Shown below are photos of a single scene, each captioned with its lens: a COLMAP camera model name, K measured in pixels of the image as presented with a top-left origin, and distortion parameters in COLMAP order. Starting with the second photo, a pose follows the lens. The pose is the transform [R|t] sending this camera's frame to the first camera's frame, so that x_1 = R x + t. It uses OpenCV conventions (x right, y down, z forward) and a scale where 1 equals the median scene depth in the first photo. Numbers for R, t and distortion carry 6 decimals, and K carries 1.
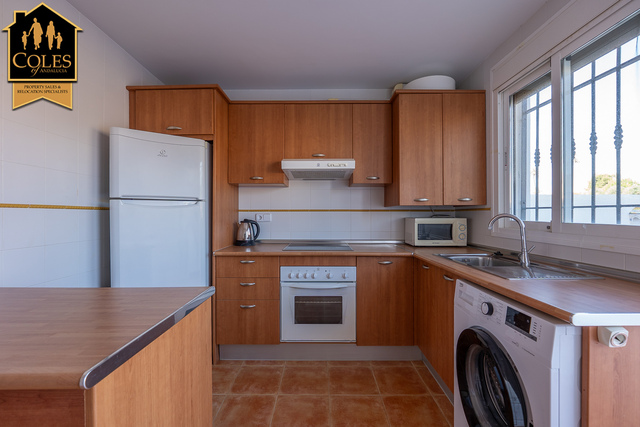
lens RADIAL K [[269.8, 0, 320.3], [0, 269.8, 212.9], [0, 0, 1]] dist [-0.008100, 0.000024]
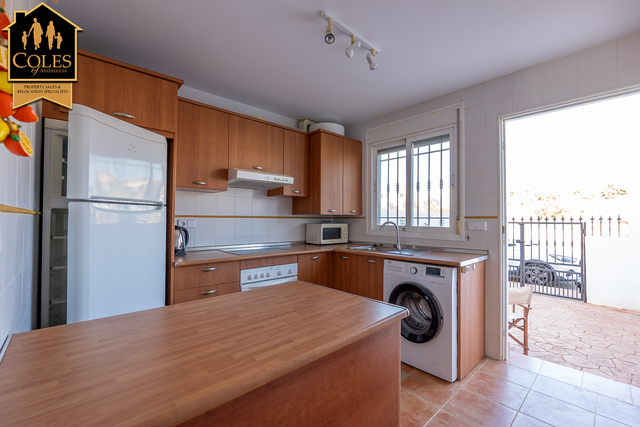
lens RADIAL K [[269.8, 0, 321.2], [0, 269.8, 214.7], [0, 0, 1]] dist [-0.008100, 0.000024]
pose [[0.740333, 0.016539, 0.672037, -0.613101], [-0.010837, 0.999861, -0.012668, -0.009432], [-0.672153, 0.002096, 0.740409, -0.002517]]
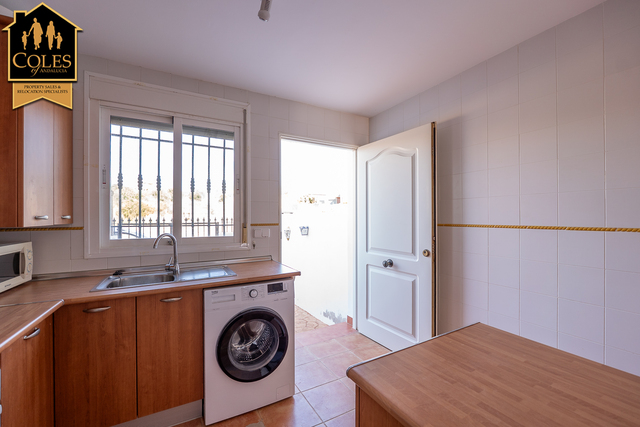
lens RADIAL K [[269.8, 0, 315.9], [0, 269.8, 215.0], [0, 0, 1]] dist [-0.008100, 0.000024]
pose [[-0.471110, 0.008681, 0.882032, -0.496018], [-0.000076, 0.999951, -0.009882, -0.049100], [-0.882075, -0.004722, -0.471086, 0.723593]]
